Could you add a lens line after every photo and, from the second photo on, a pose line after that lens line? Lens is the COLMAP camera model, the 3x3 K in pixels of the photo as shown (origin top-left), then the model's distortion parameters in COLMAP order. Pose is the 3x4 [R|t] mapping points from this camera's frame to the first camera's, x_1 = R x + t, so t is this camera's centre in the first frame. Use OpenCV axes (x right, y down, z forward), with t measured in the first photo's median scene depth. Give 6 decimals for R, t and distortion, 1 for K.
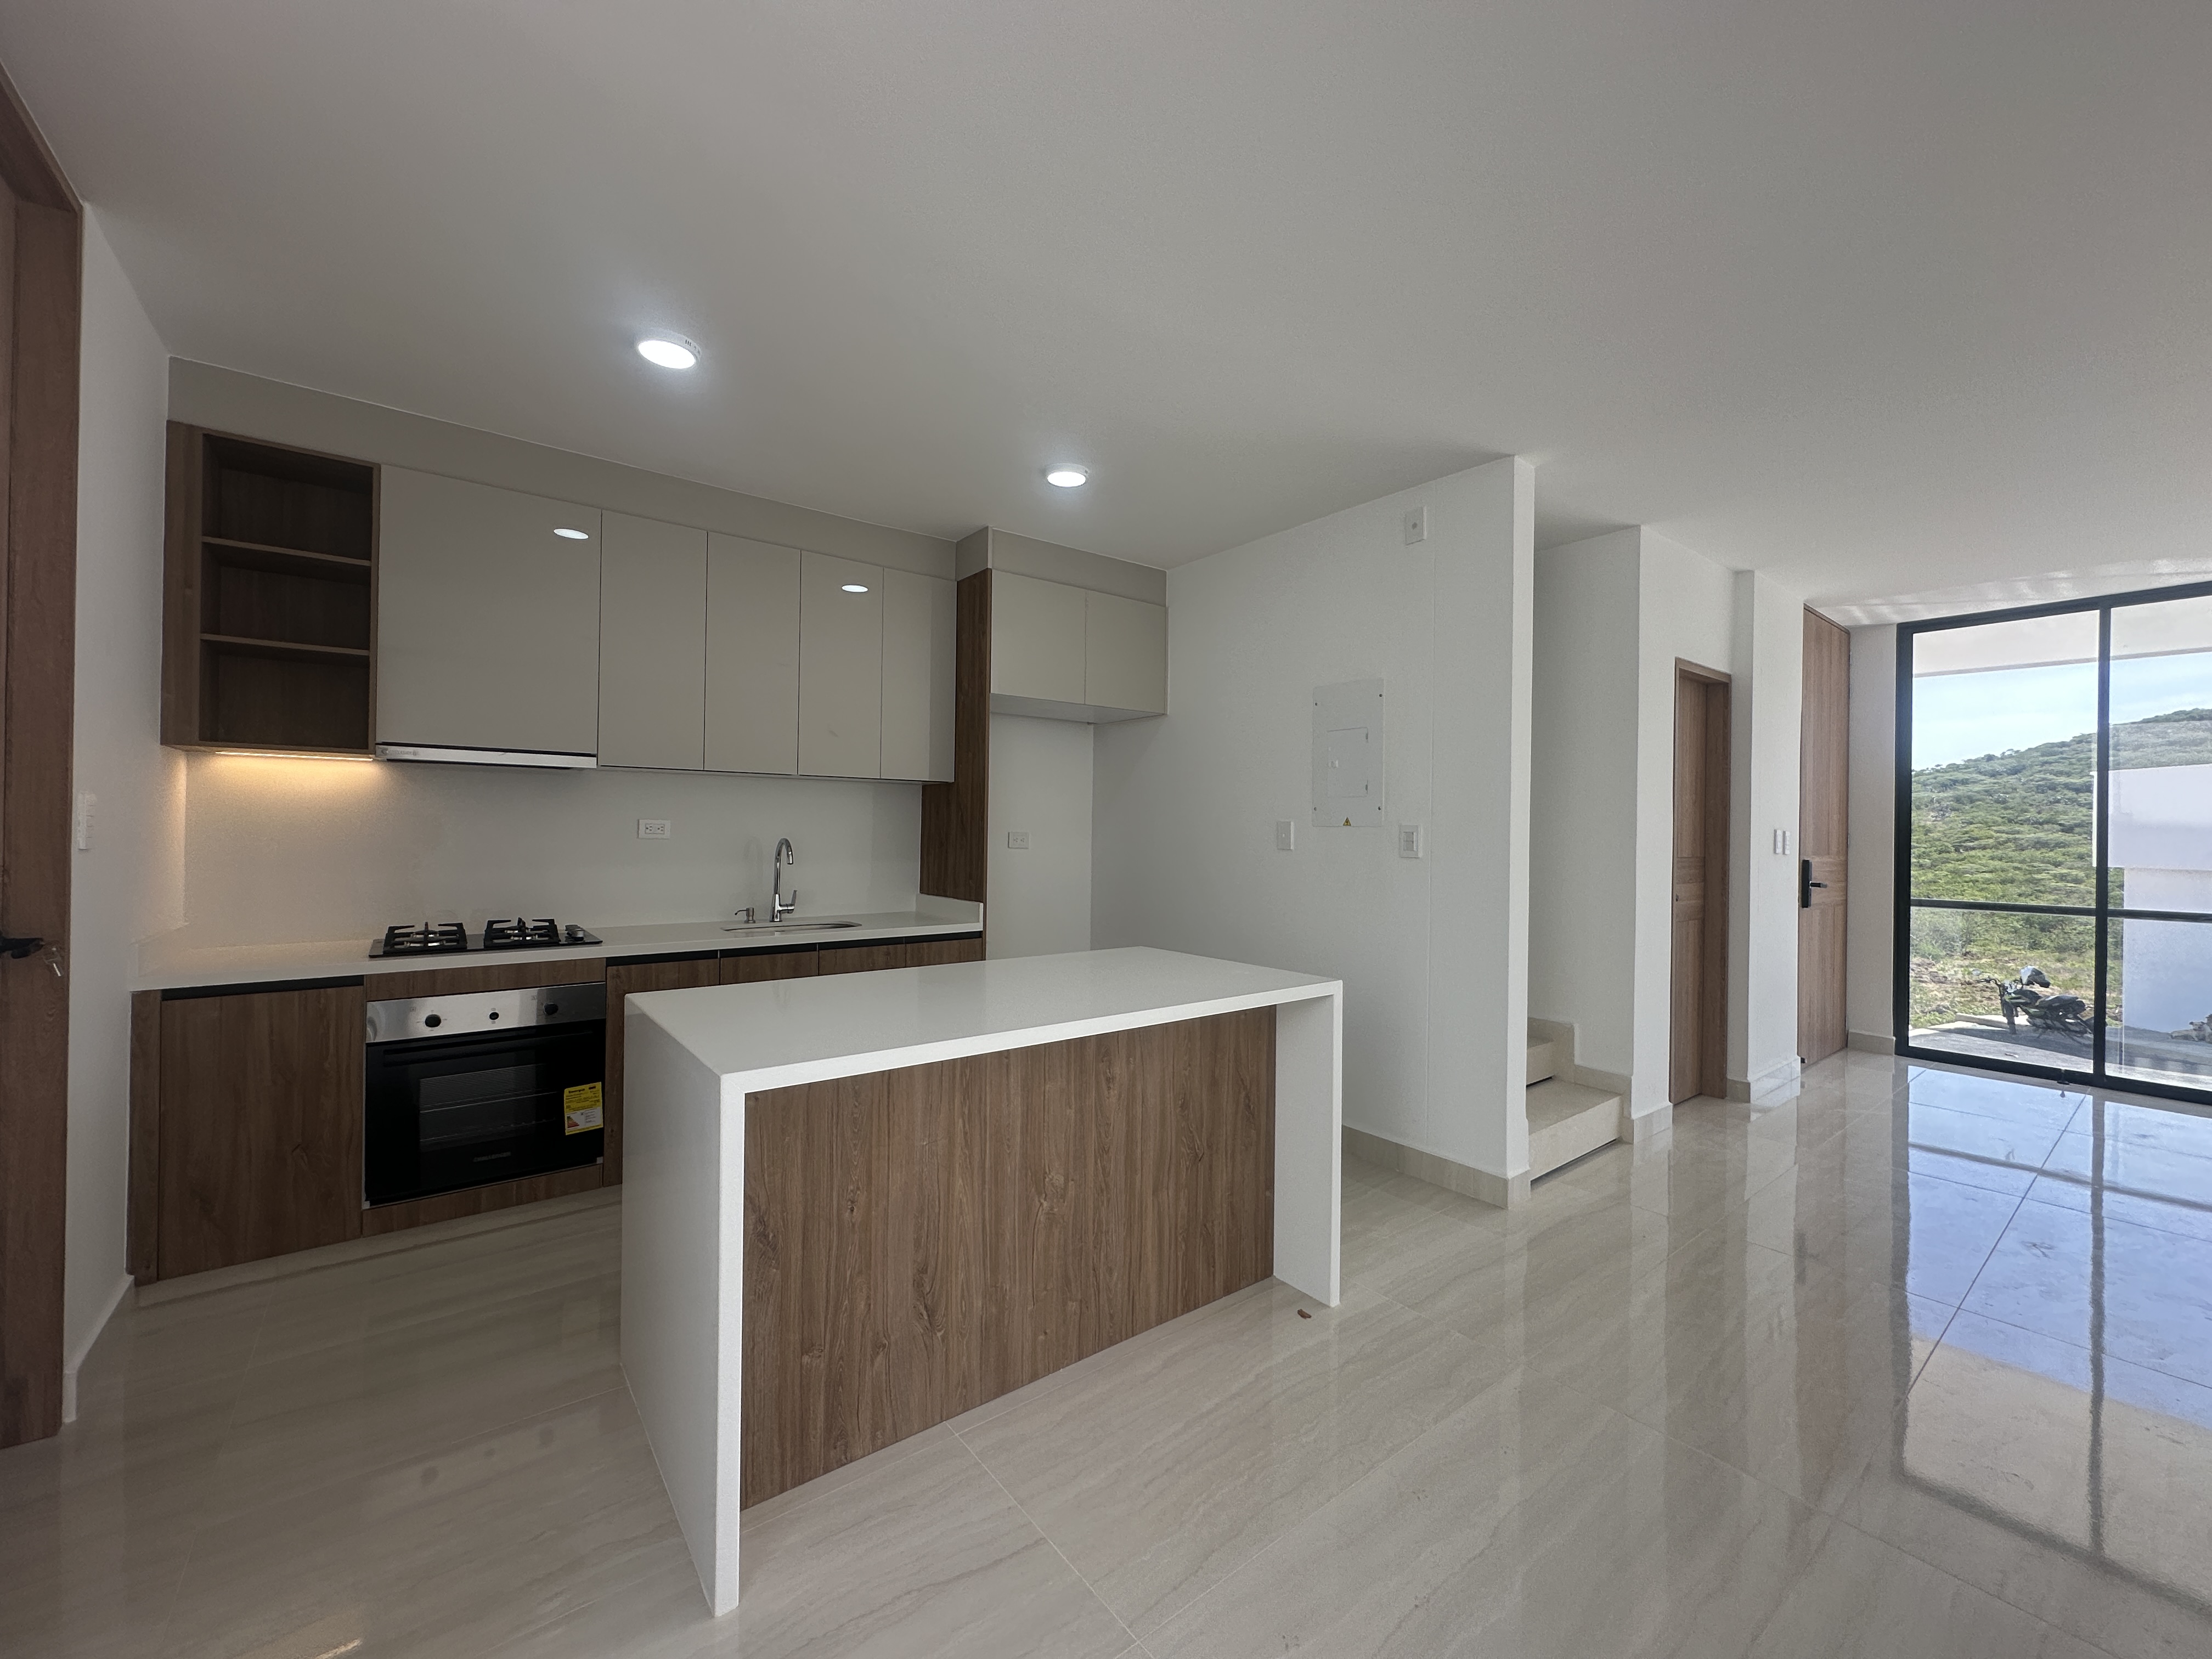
lens RADIAL K [[880.4, 0, 1102.4], [0, 880.4, 841.7], [0, 0, 1]] dist [-0.000871, 0.000522]
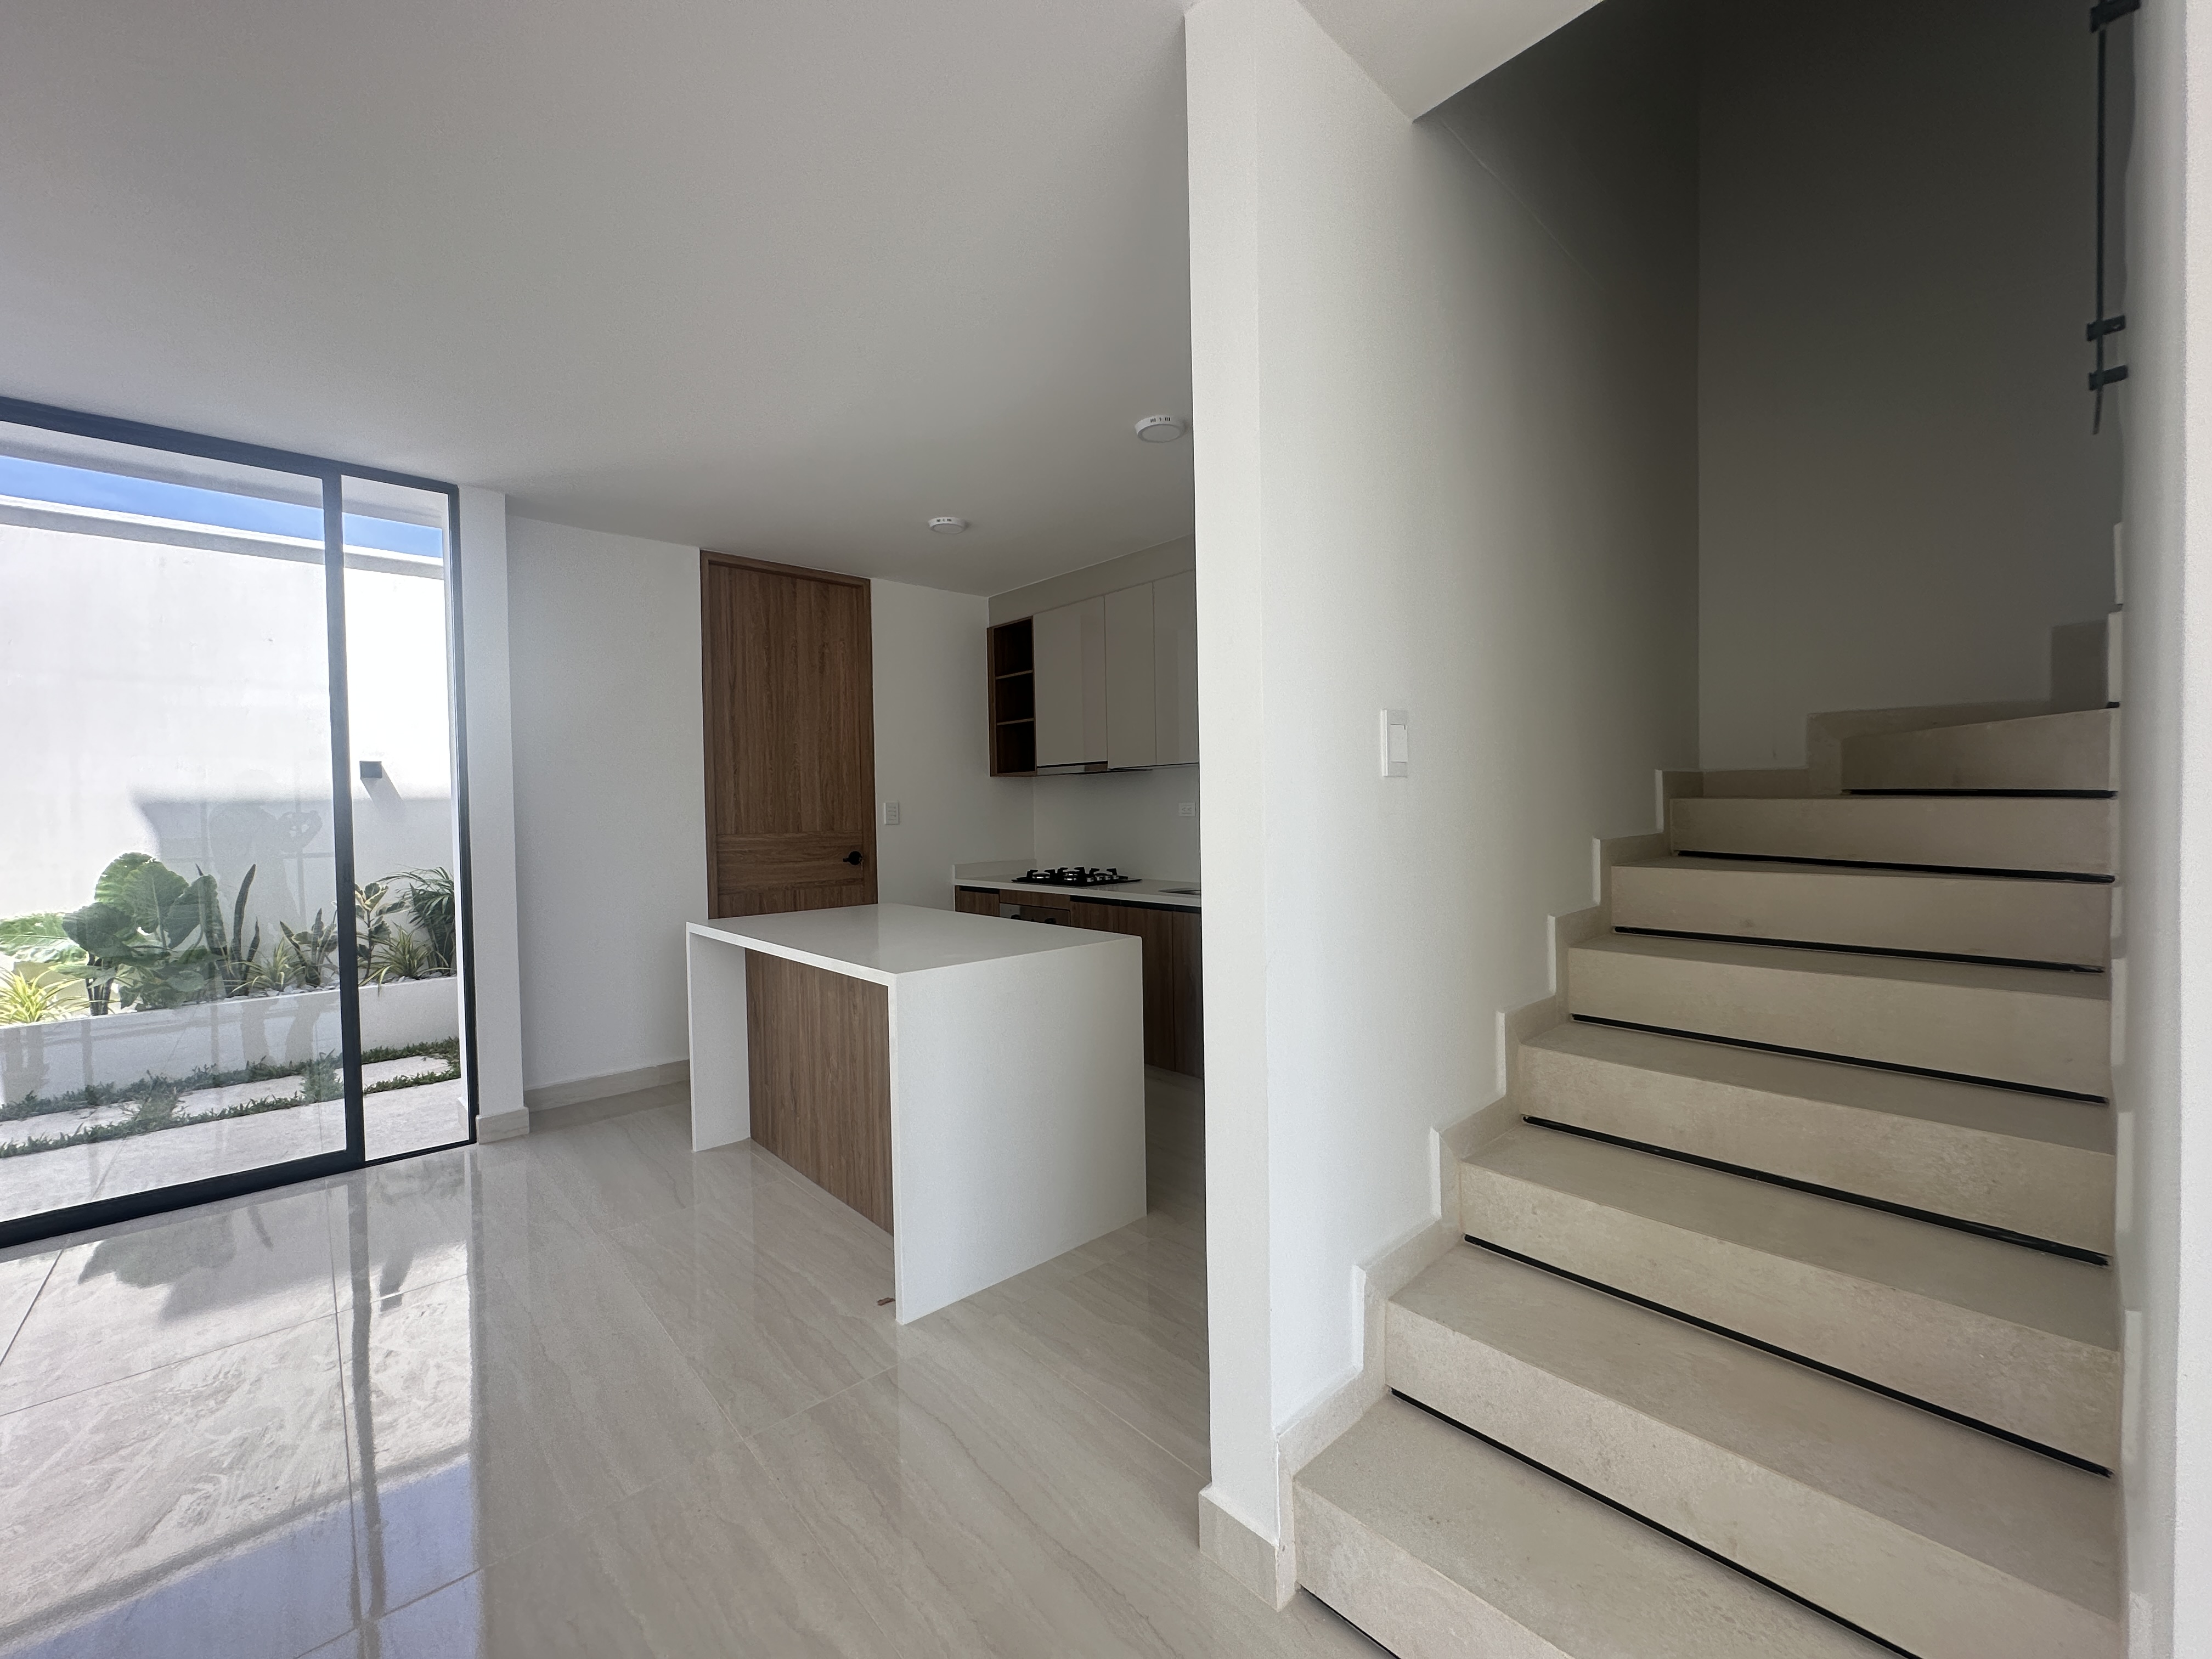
lens RADIAL K [[880.4, 0, 1119.4], [0, 880.4, 827.6], [0, 0, 1]] dist [-0.000871, 0.000522]
pose [[0.082705, 0.008993, -0.996533, 1.294011], [0.006861, 0.999930, 0.009593, -0.000152], [0.996550, -0.007630, 0.082638, 1.257086]]
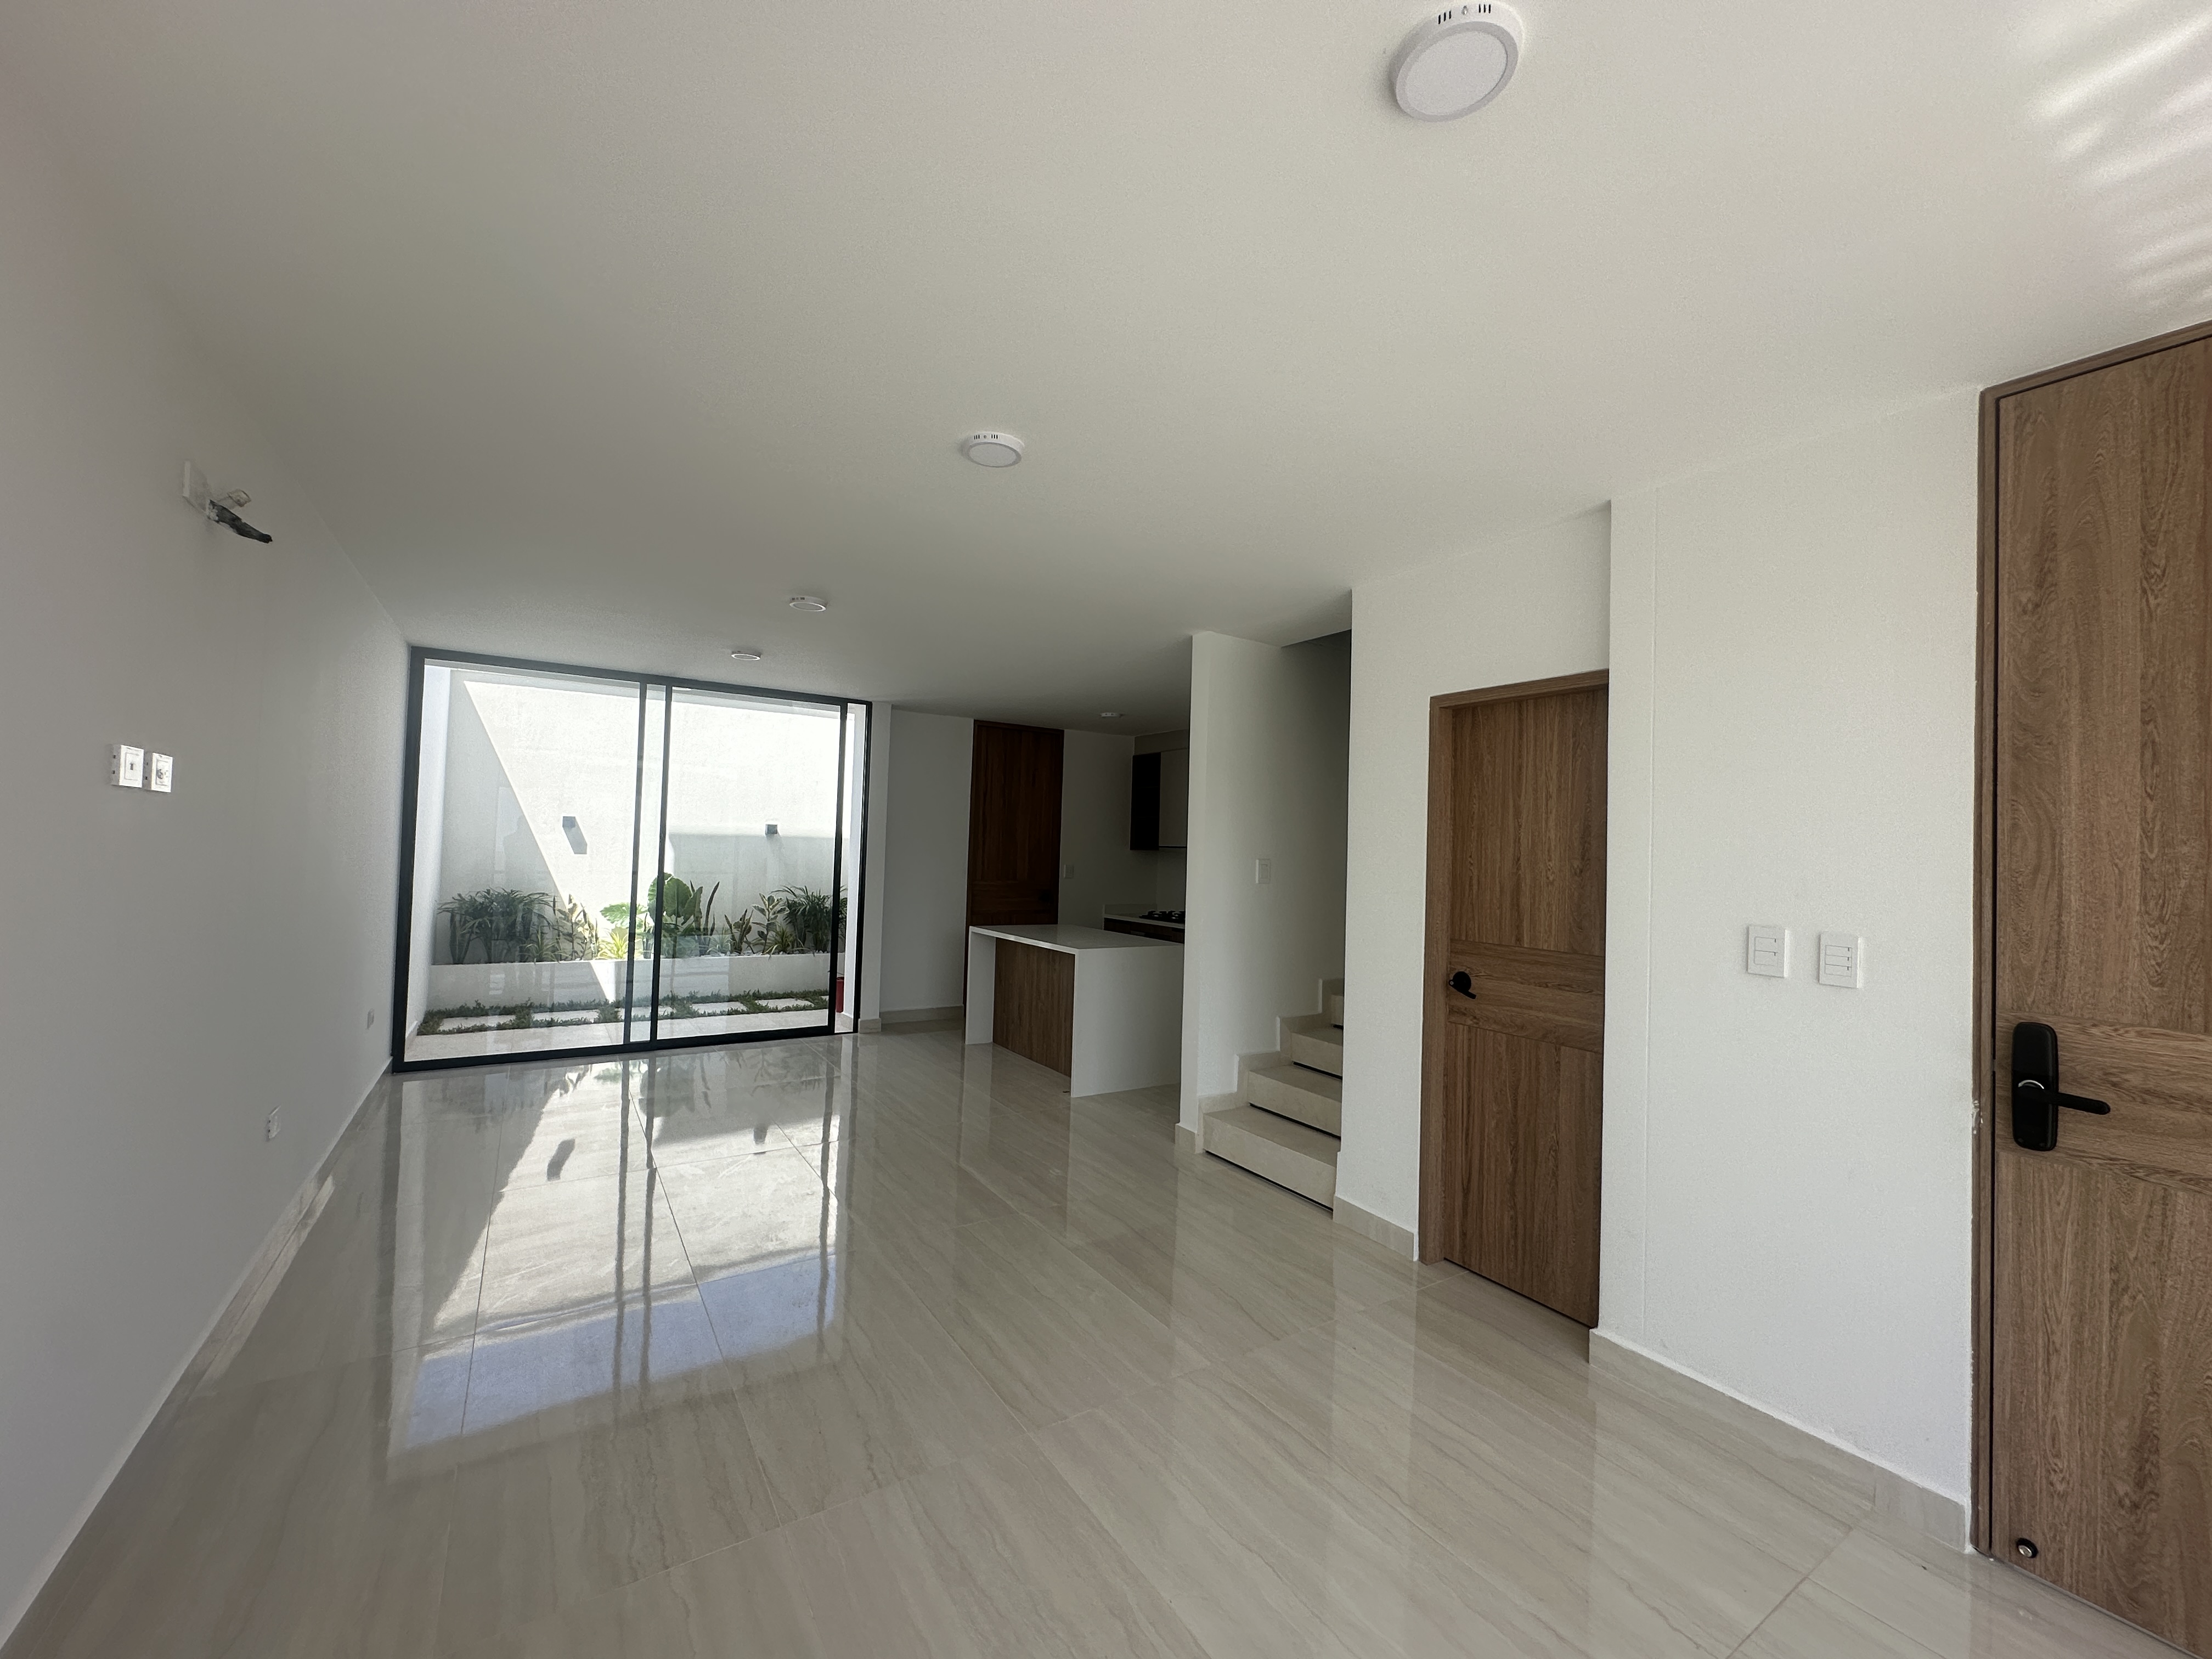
lens RADIAL K [[880.4, 0, 1095.8], [0, 880.4, 828.0], [0, 0, 1]] dist [-0.000871, 0.000522]
pose [[-0.114930, -0.040854, -0.992533, 2.647541], [-0.041988, 0.998461, -0.036236, -0.069764], [0.992486, 0.037510, -0.116468, 1.397070]]
